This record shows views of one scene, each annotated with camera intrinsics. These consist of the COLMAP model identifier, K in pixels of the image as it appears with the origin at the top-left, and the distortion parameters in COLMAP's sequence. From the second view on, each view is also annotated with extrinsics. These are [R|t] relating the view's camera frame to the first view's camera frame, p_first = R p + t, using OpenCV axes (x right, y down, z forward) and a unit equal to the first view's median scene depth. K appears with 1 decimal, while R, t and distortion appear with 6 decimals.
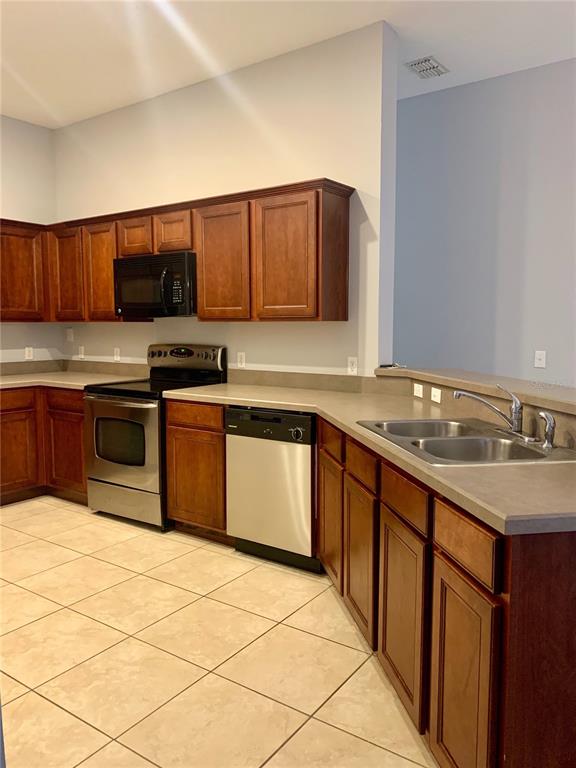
lens RADIAL K [[587.8, 0, 290.0], [0, 587.8, 378.1], [0, 0, 1]] dist [0.040558, 0.002128]
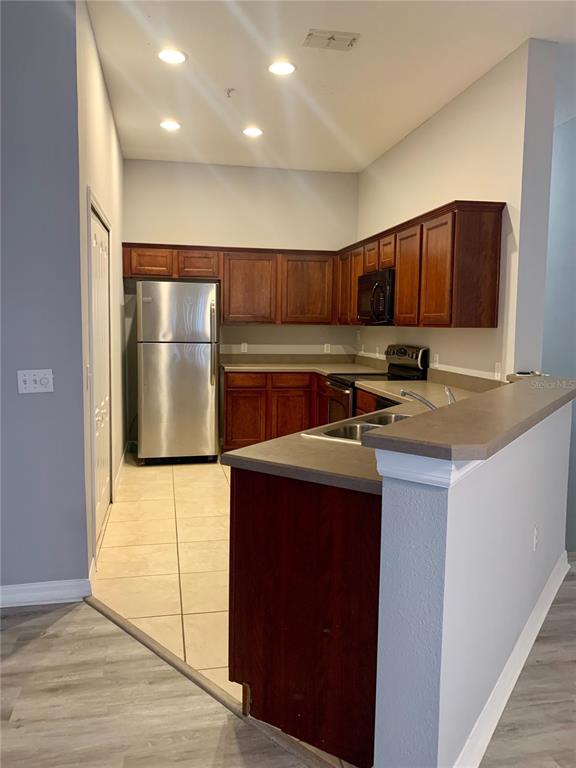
lens RADIAL K [[587.8, 0, 290.0], [0, 587.8, 378.1], [0, 0, 1]] dist [0.040558, 0.002128]
pose [[0.728283, 0.077331, -0.680899, 0.529901], [-0.078561, 0.996483, 0.029144, -0.009686], [0.680758, 0.032267, 0.731797, -0.020092]]
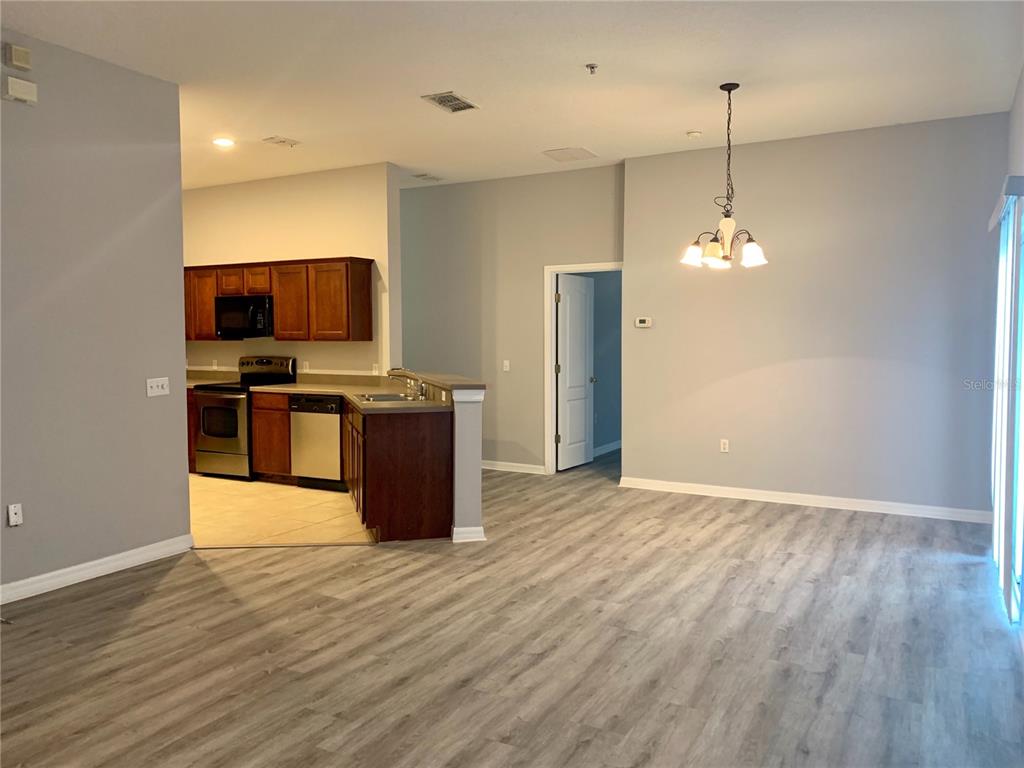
lens RADIAL K [[783.7, 0, 512.0], [0, 783.7, 384.0], [0, 0, 1]] dist [0.040558, 0.002128]
pose [[0.994608, -0.003597, 0.103641, 0.240779], [0.006978, 0.999455, -0.032274, 0.083623], [-0.103468, 0.032823, 0.994091, -1.064152]]
